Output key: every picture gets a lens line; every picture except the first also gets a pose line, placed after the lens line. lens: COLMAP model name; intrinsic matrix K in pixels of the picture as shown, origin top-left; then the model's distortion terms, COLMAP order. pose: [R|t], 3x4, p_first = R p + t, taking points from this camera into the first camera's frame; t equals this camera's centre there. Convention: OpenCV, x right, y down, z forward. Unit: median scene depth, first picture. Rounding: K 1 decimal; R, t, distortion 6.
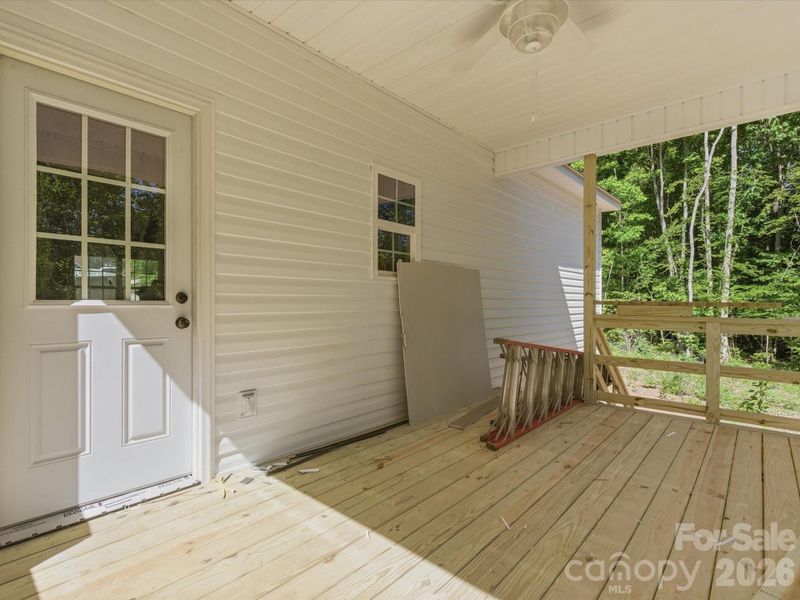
lens RADIAL K [[405.3, 0, 394.2], [0, 405.3, 304.6], [0, 0, 1]] dist [0.001809, -0.001170]
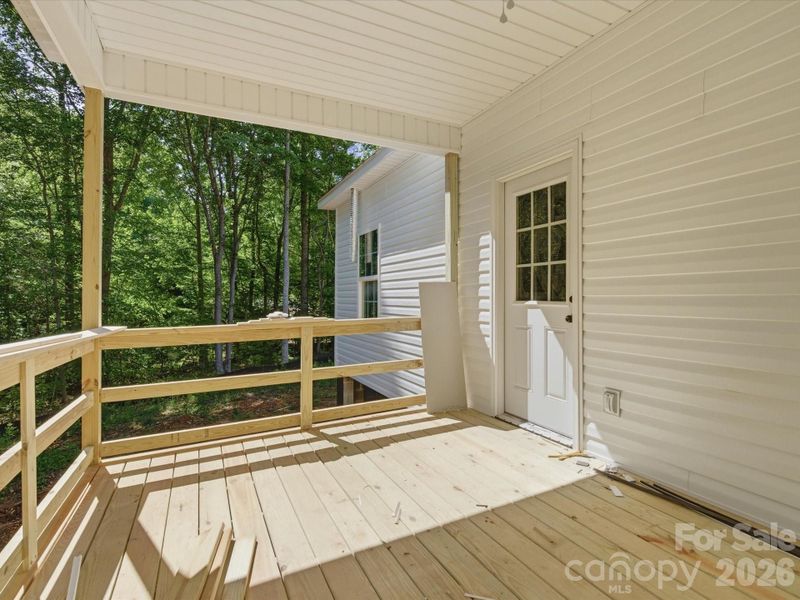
lens RADIAL K [[405.3, 0, 401.4], [0, 405.3, 295.9], [0, 0, 1]] dist [0.001809, -0.001170]
pose [[-0.359384, -0.004826, -0.933177, 0.934961], [-0.007621, 0.999968, -0.002237, -0.021767], [0.933159, 0.006308, -0.359409, 1.017715]]
